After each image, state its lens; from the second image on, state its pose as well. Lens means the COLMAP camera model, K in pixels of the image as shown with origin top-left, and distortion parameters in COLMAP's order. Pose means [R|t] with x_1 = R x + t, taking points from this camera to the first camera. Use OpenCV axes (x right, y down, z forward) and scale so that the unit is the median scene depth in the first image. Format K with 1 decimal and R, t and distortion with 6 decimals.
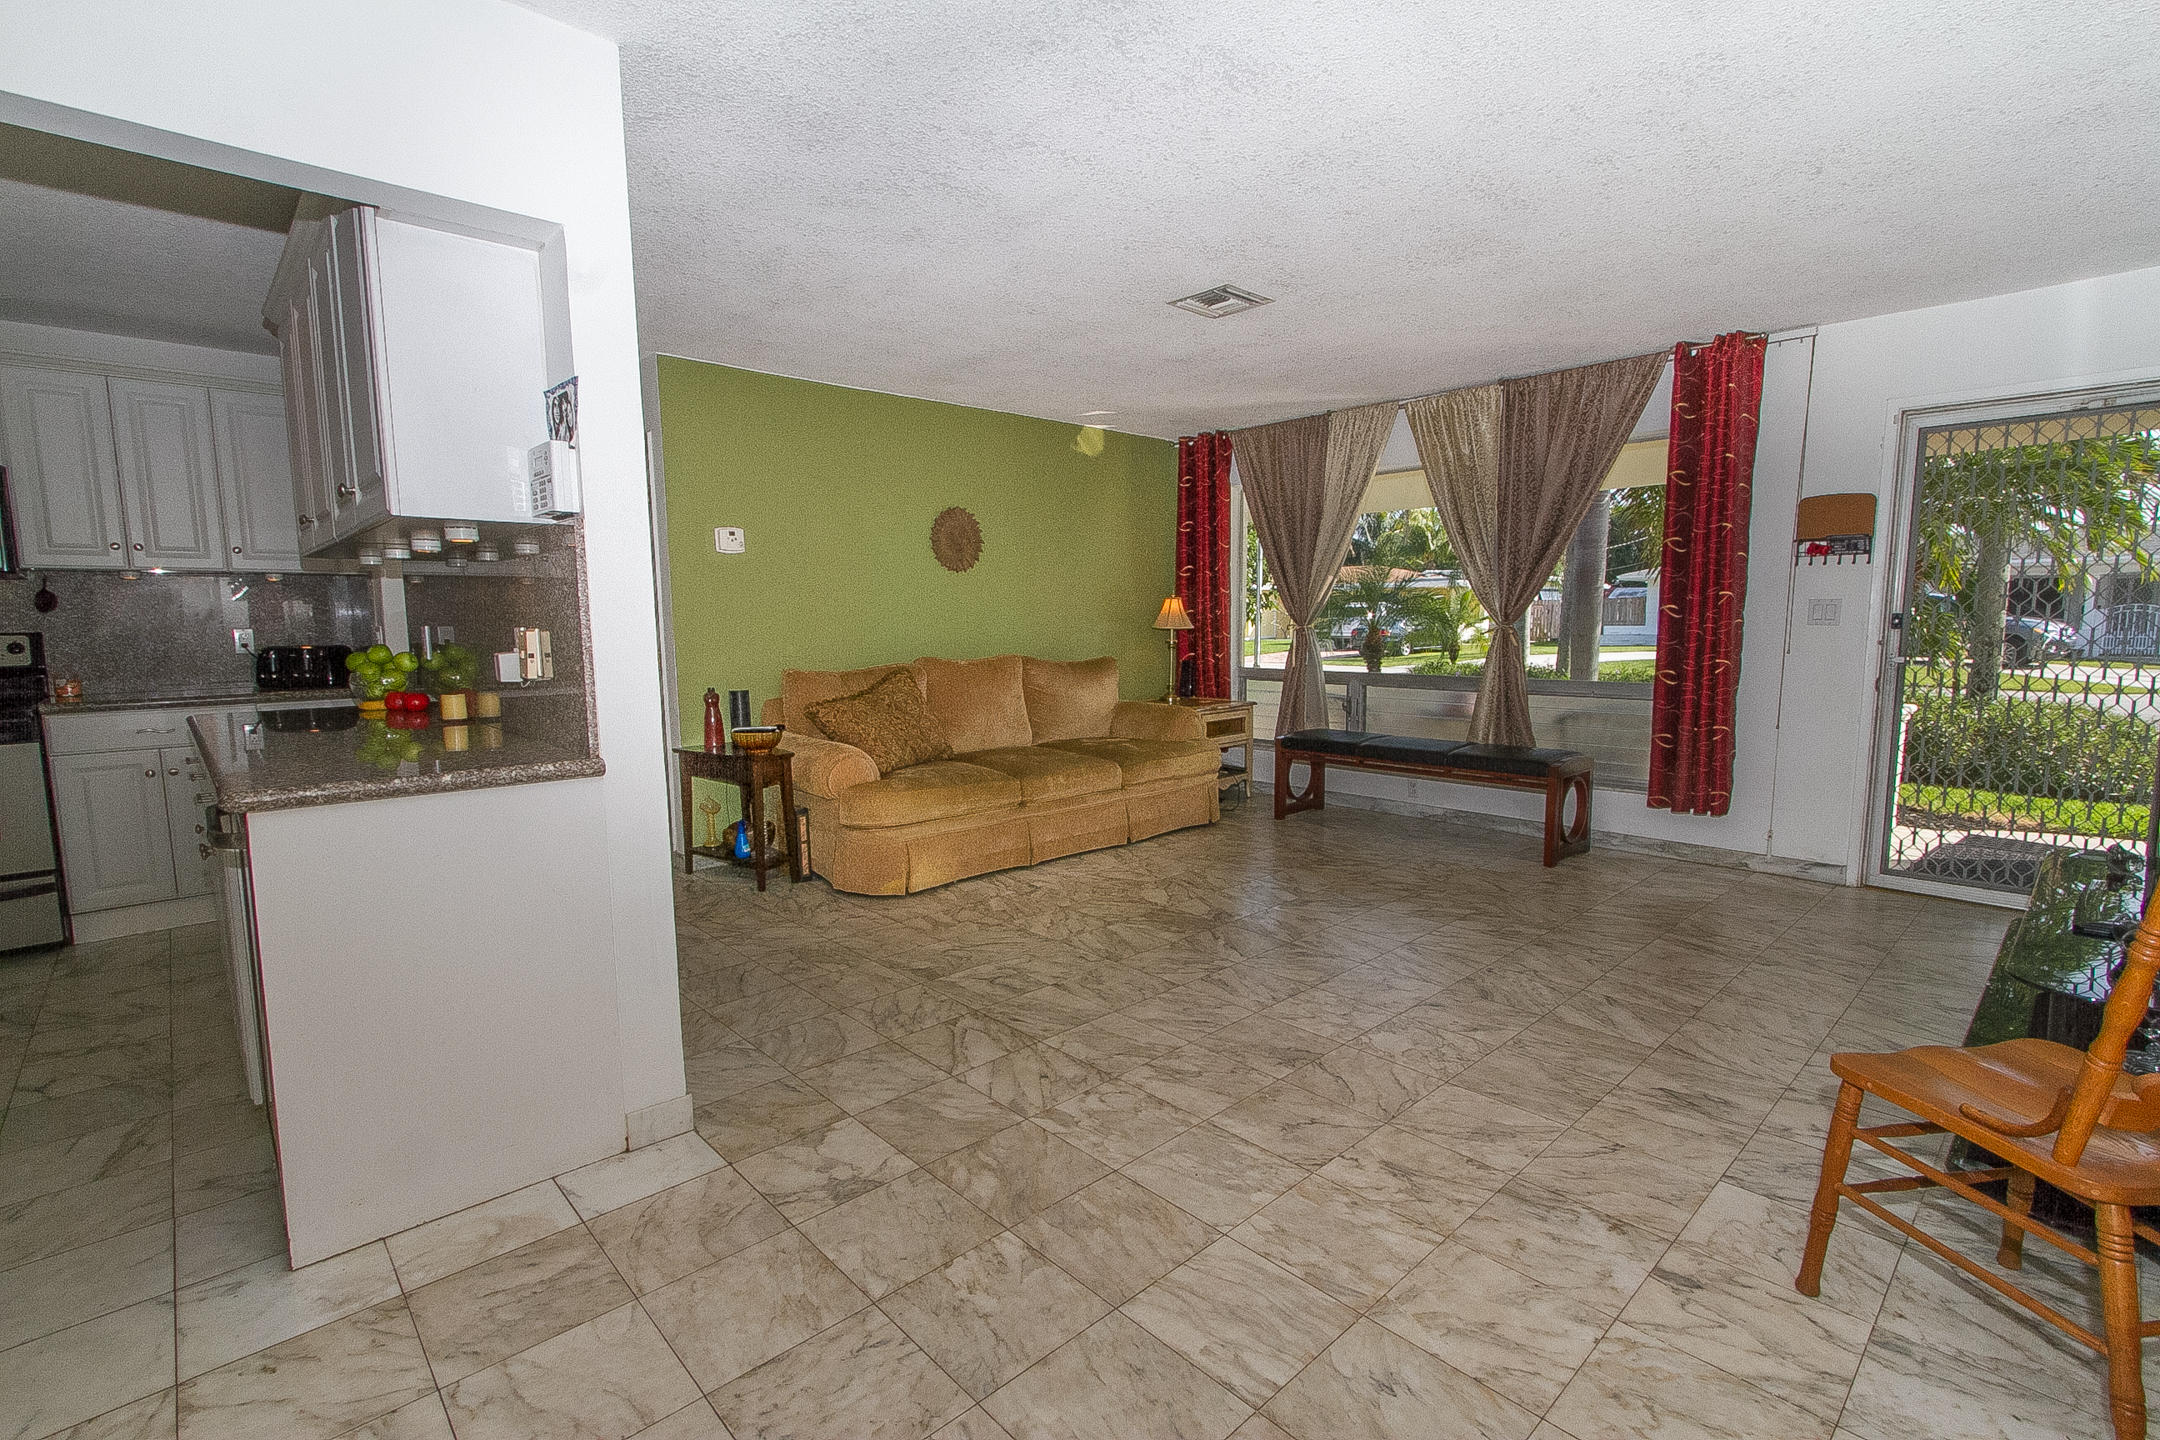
lens RADIAL K [[983.4, 0, 1067.5], [0, 983.4, 729.4], [0, 0, 1]] dist [0.006920, -0.002898]
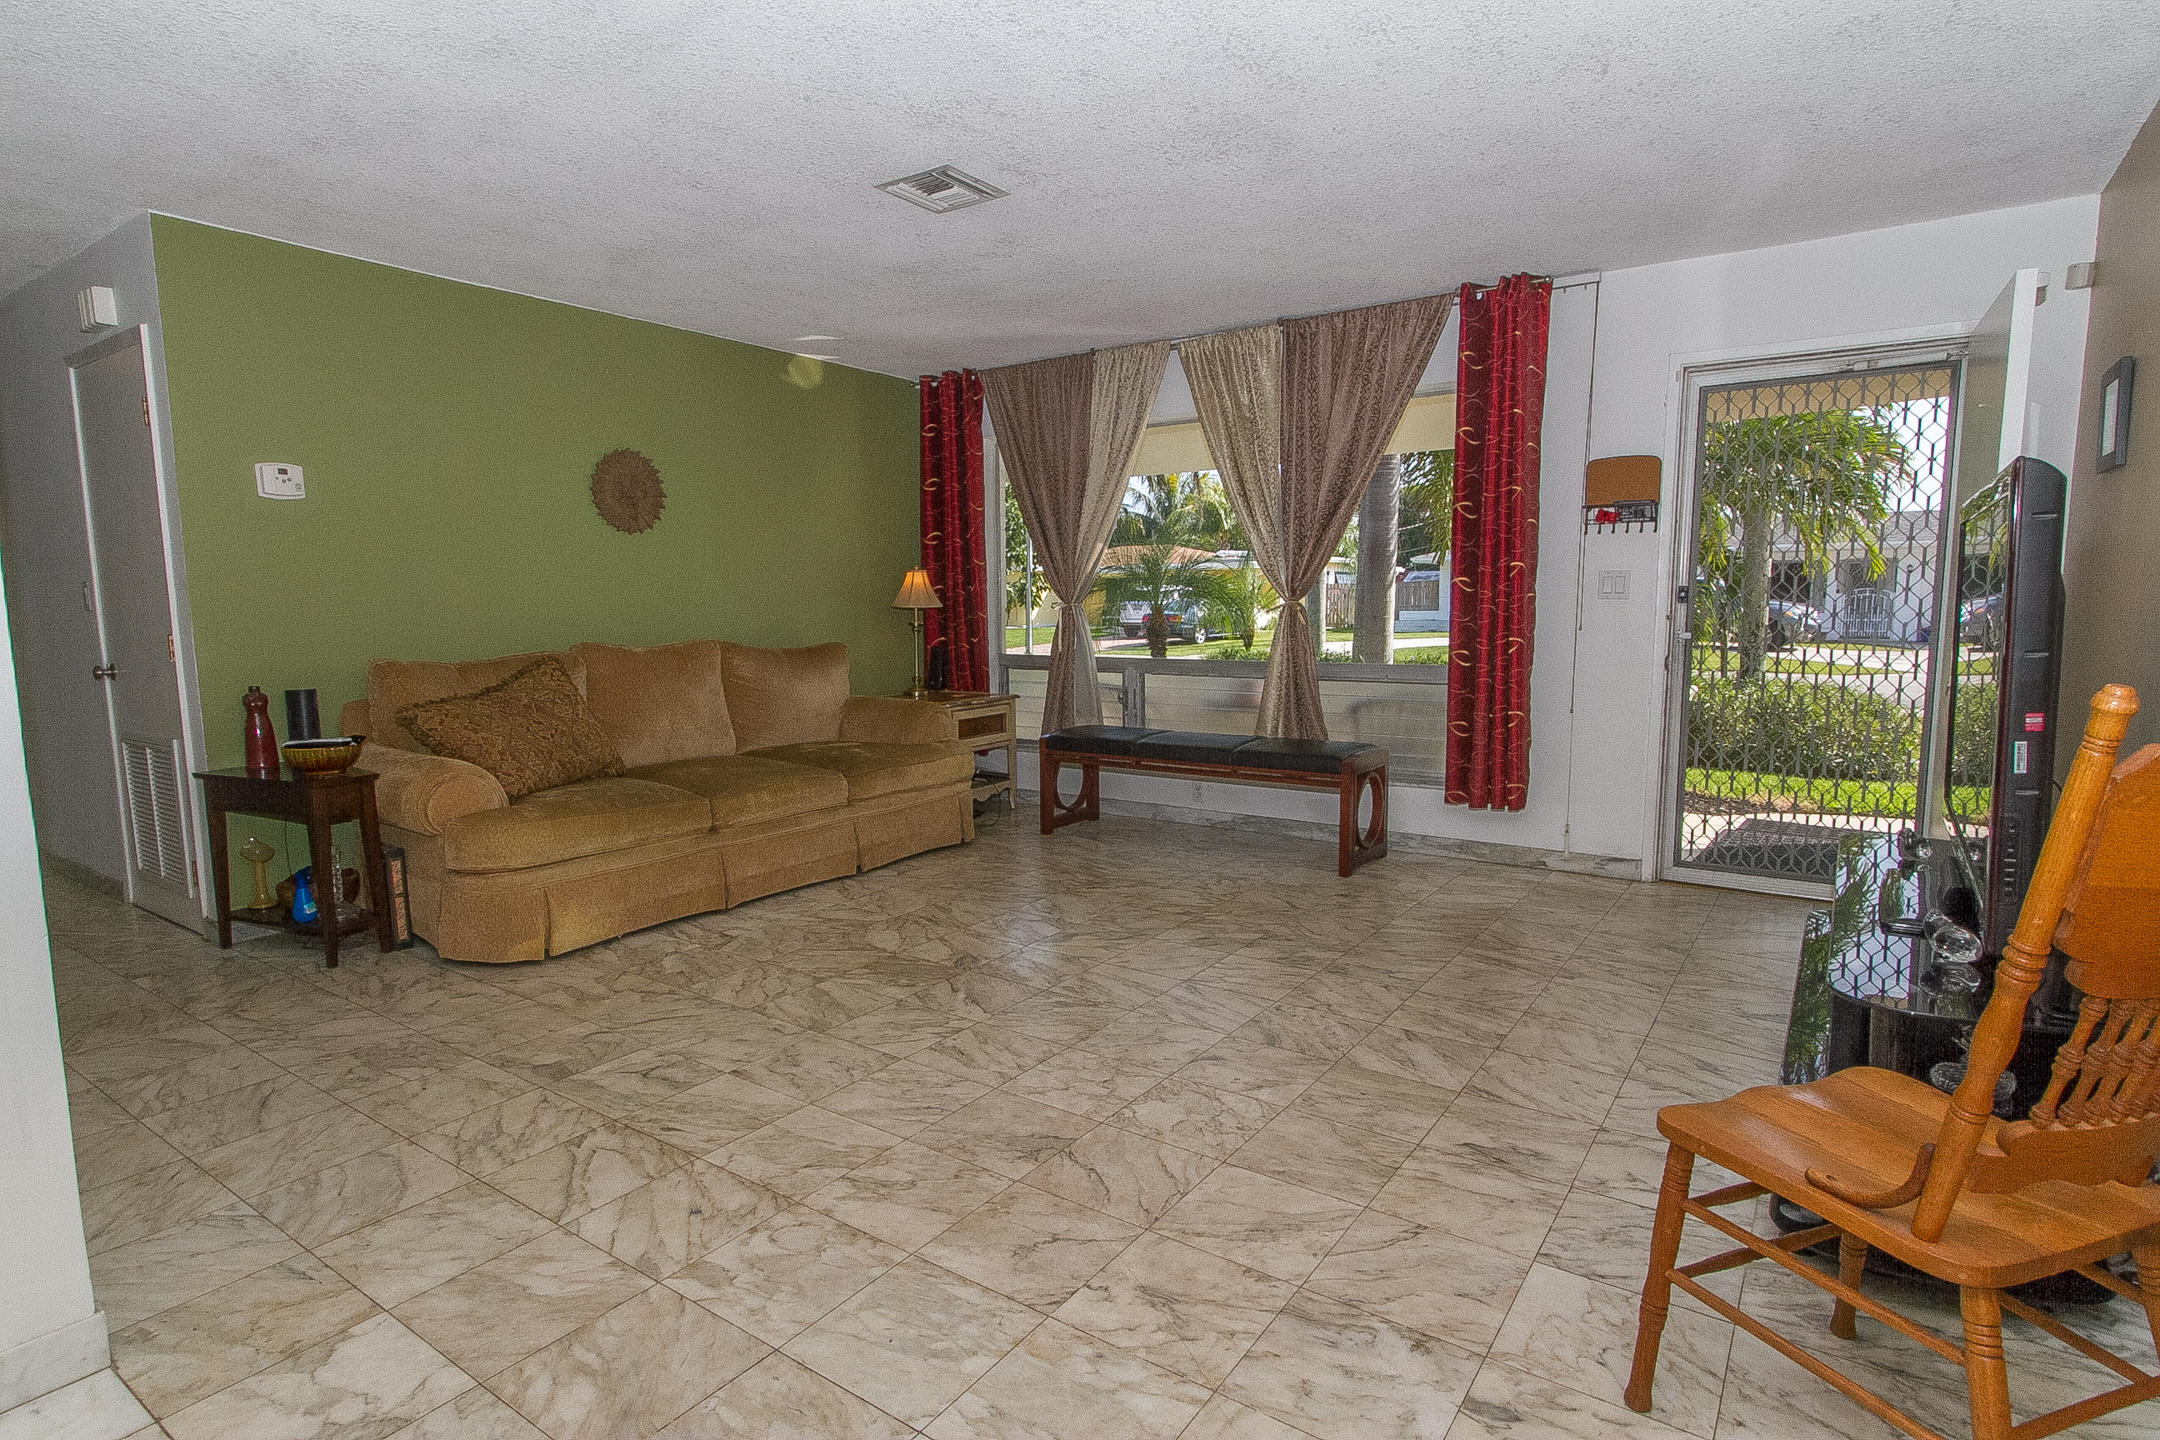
lens RADIAL K [[1124.0, 0, 1070.2], [0, 1124.0, 727.9], [0, 0, 1]] dist [0.007905, -0.000500]
pose [[0.977489, -0.023223, 0.209706, 0.052286], [0.023937, 0.999713, -0.000866, 0.003309], [-0.209625, 0.005866, 0.977764, 0.086515]]
